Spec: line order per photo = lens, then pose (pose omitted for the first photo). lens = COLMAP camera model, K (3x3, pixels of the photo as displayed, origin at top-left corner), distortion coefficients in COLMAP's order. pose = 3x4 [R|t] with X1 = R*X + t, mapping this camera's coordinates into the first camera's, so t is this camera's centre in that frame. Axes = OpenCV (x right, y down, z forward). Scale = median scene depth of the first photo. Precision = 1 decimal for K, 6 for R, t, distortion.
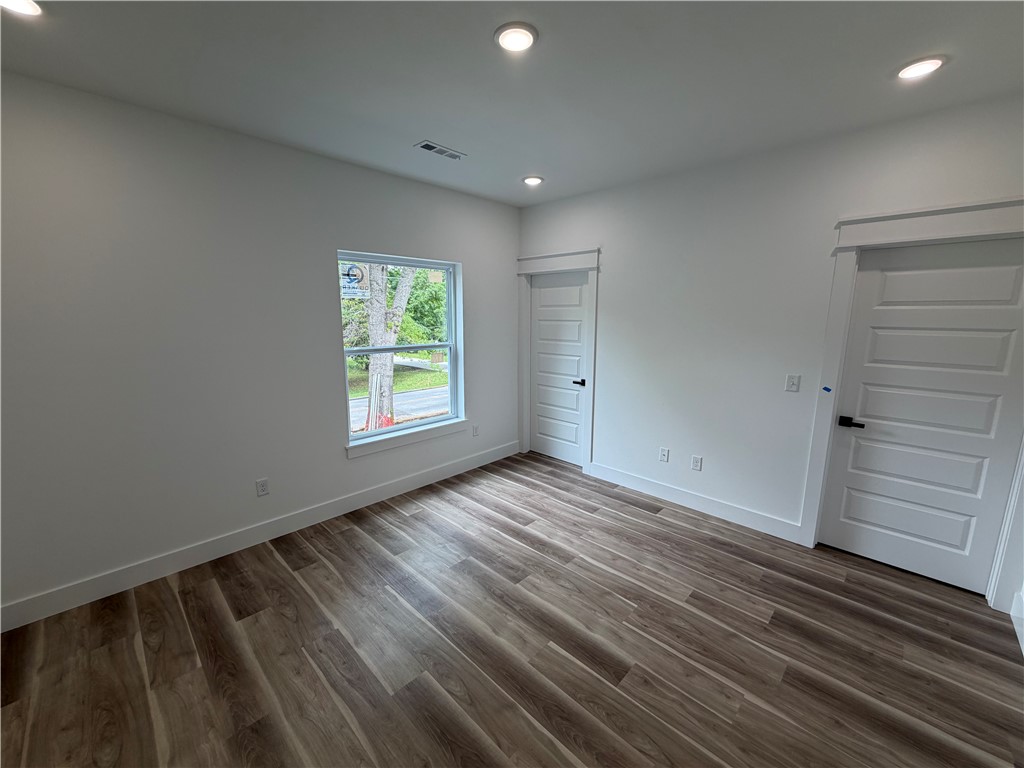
lens RADIAL K [[407.7, 0, 508.6], [0, 407.7, 383.5], [0, 0, 1]] dist [-0.000204, 0.000328]
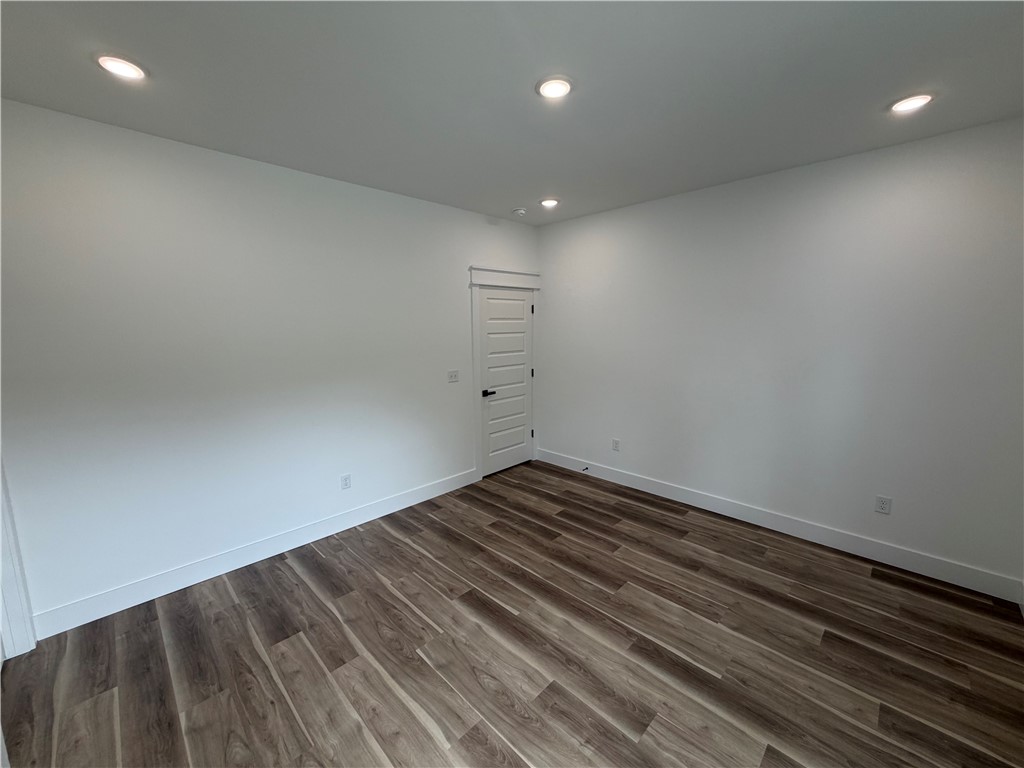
lens RADIAL K [[407.7, 0, 508.6], [0, 407.7, 383.5], [0, 0, 1]] dist [-0.000204, 0.000328]
pose [[-0.999916, 0.005748, 0.011626, 0.101173], [0.009152, 0.947873, 0.318516, -0.314205], [-0.009189, 0.318596, -0.947846, 1.733887]]
